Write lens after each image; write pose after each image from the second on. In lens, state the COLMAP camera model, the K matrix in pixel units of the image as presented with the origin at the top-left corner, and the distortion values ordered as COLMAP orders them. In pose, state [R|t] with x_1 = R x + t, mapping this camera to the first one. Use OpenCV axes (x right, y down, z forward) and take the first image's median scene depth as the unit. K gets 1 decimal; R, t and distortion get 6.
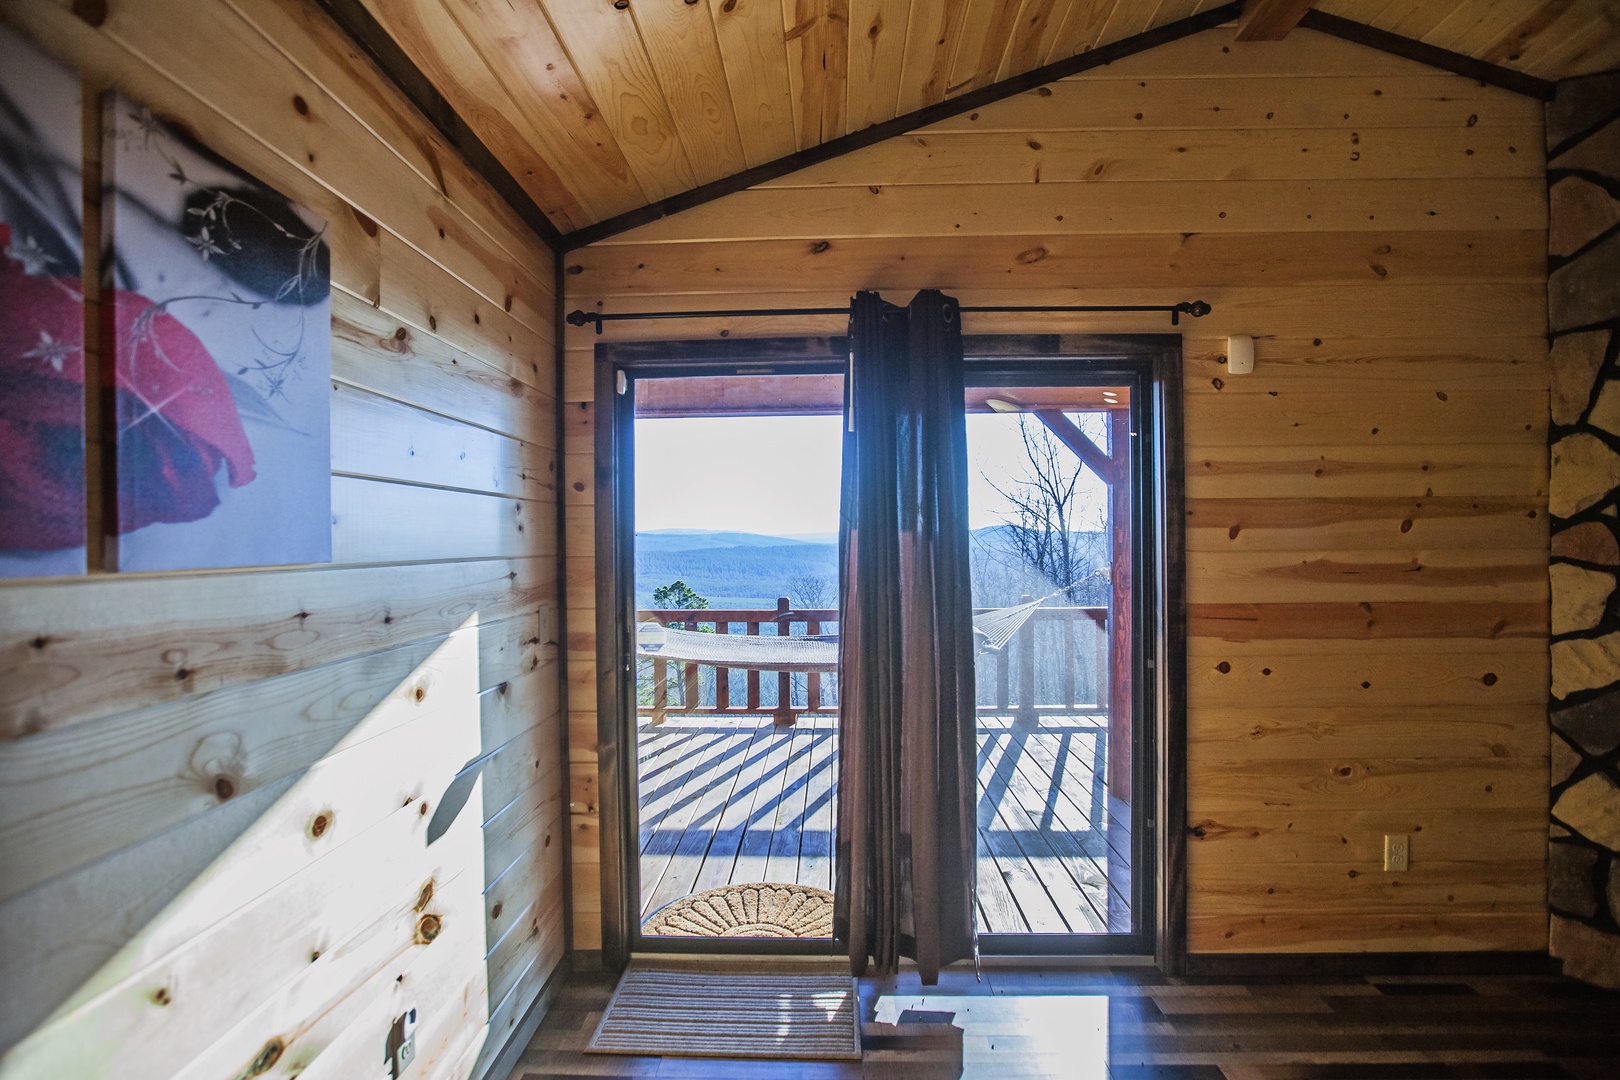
lens RADIAL K [[742.8, 0, 809.2], [0, 742.8, 537.2], [0, 0, 1]] dist [-0.037378, 0.009193]
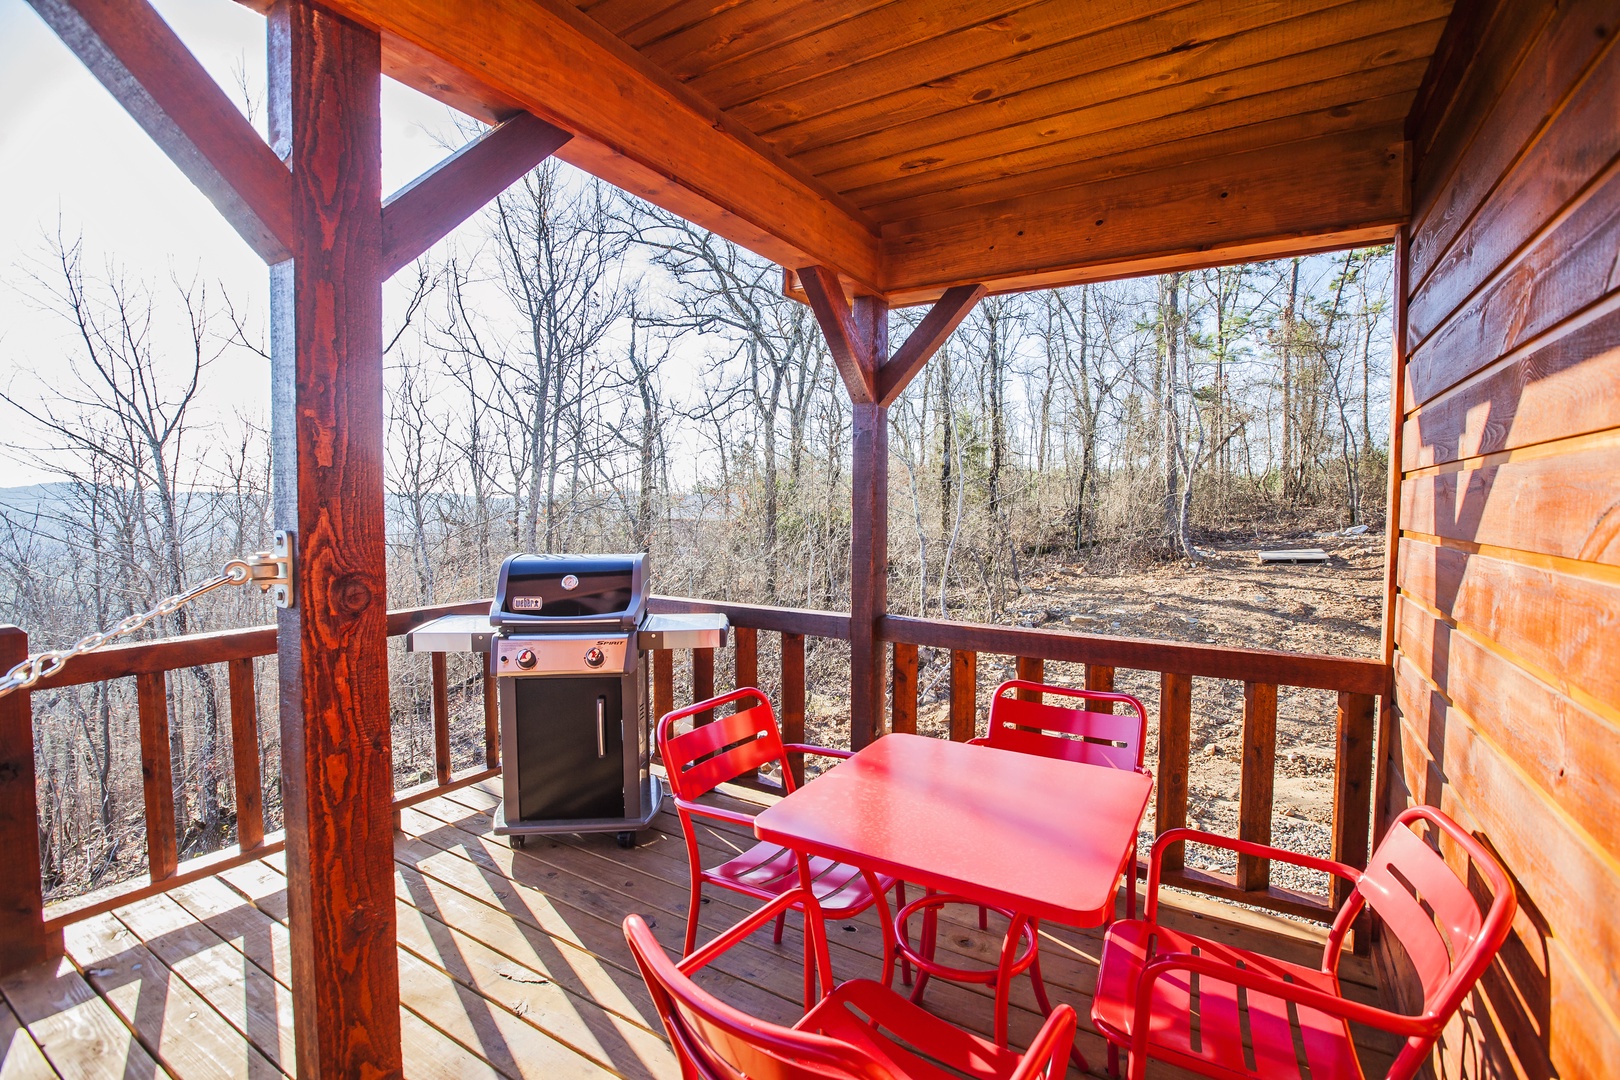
lens RADIAL K [[731.5, 0, 802.5], [0, 731.5, 533.3], [0, 0, 1]] dist [-0.041318, 0.012970]
pose [[0.495846, -0.029076, 0.867924, 0.185555], [-0.009681, 0.999192, 0.039004, 0.016113], [-0.868357, -0.027742, 0.495163, 0.485845]]
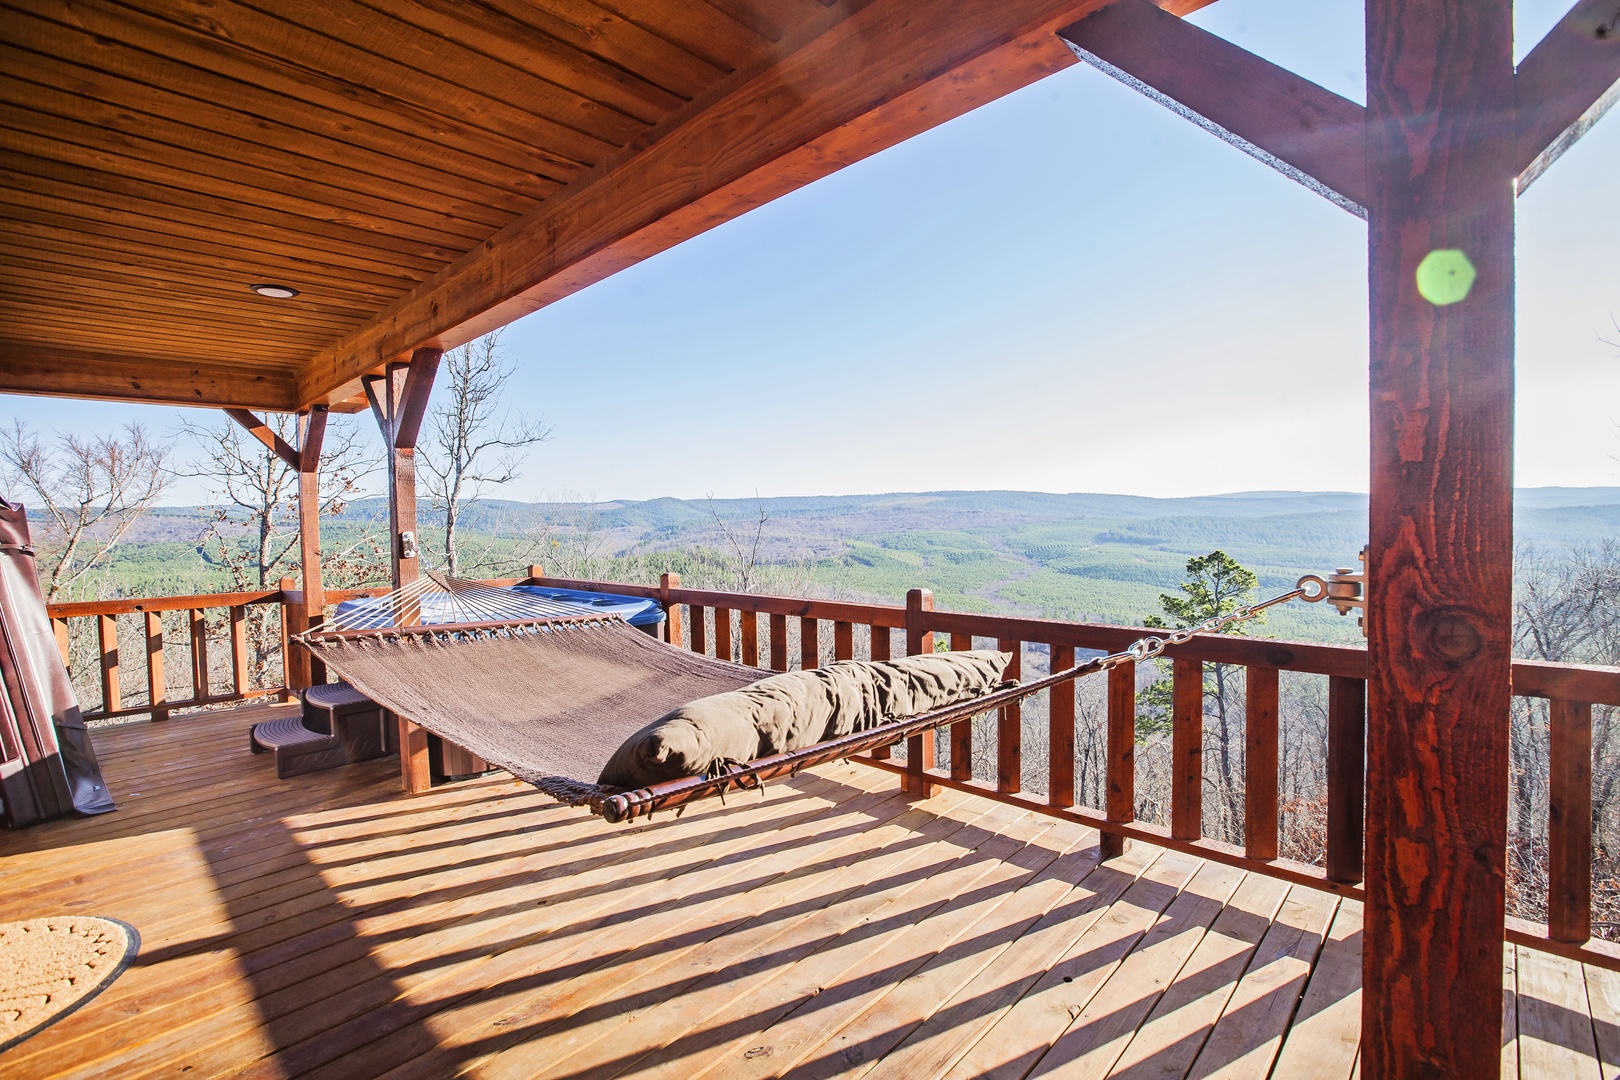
lens RADIAL K [[731.5, 0, 822.6], [0, 731.5, 536.1], [0, 0, 1]] dist [-0.041318, 0.012970]
pose [[0.751861, 0.011715, -0.659218, 0.301884], [0.017424, 0.999140, 0.037629, 0.014489], [0.659092, -0.039778, 0.751010, 0.503920]]
